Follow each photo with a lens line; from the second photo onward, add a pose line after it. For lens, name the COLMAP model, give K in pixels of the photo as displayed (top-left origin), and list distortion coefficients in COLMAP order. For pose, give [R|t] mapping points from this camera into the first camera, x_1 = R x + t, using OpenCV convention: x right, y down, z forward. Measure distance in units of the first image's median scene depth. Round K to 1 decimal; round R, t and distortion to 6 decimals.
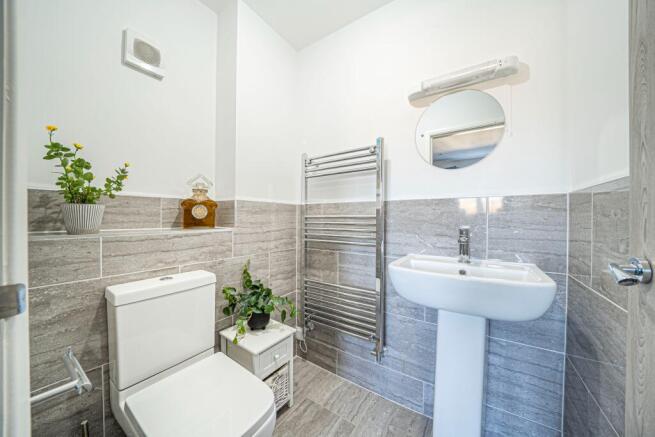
lens RADIAL K [[226.9, 0, 326.2], [0, 226.9, 217.6], [0, 0, 1]] dist [-0.021040, 0.001052]
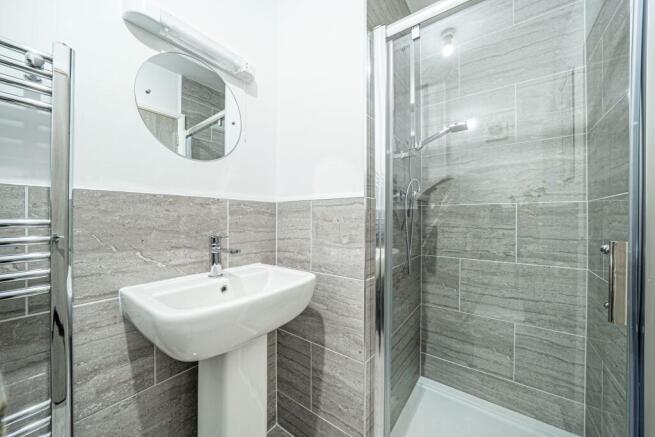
lens RADIAL K [[242.9, 0, 326.3], [0, 242.9, 218.0], [0, 0, 1]] dist [-0.010451, -0.000007]
pose [[0.042387, 0.000108, 0.999101, -0.232587], [-0.001247, 0.999999, -0.000056, -0.015171], [-0.999101, -0.001244, 0.042387, 0.507443]]
